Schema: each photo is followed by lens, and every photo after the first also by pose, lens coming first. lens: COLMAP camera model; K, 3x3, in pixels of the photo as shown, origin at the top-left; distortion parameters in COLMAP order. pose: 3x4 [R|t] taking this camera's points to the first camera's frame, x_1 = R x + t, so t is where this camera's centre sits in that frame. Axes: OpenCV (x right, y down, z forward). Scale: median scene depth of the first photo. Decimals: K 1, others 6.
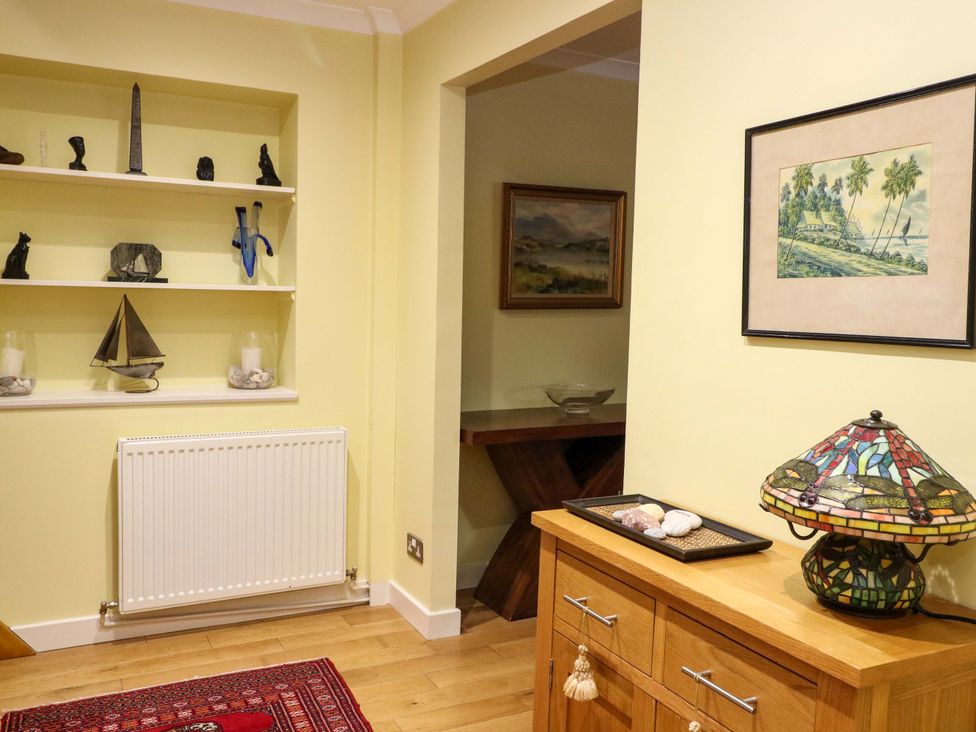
lens RADIAL K [[883.5, 0, 488.0], [0, 883.5, 366.0], [0, 0, 1]] dist [0.087946, -0.001209]
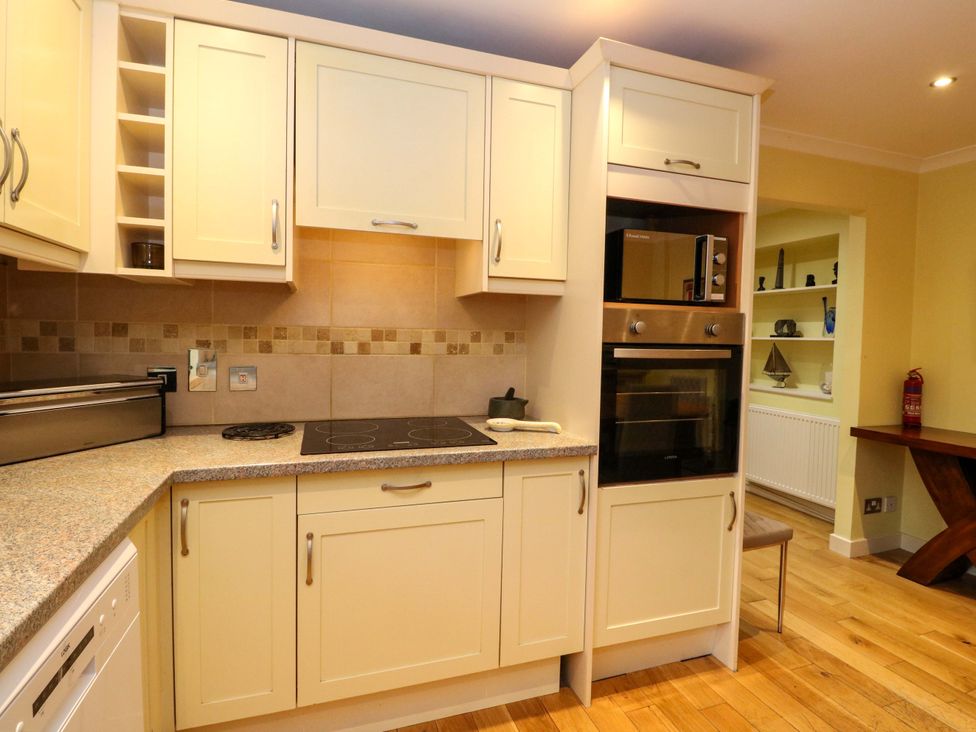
lens RADIAL K [[529.0, 0, 493.3], [0, 529.0, 365.1], [0, 0, 1]] dist [-0.005854, -0.002376]
pose [[-0.128218, 0.034520, -0.991145, 0.965216], [-0.096970, 0.994169, 0.047170, -0.018521], [0.986994, 0.102159, -0.124122, 0.466630]]
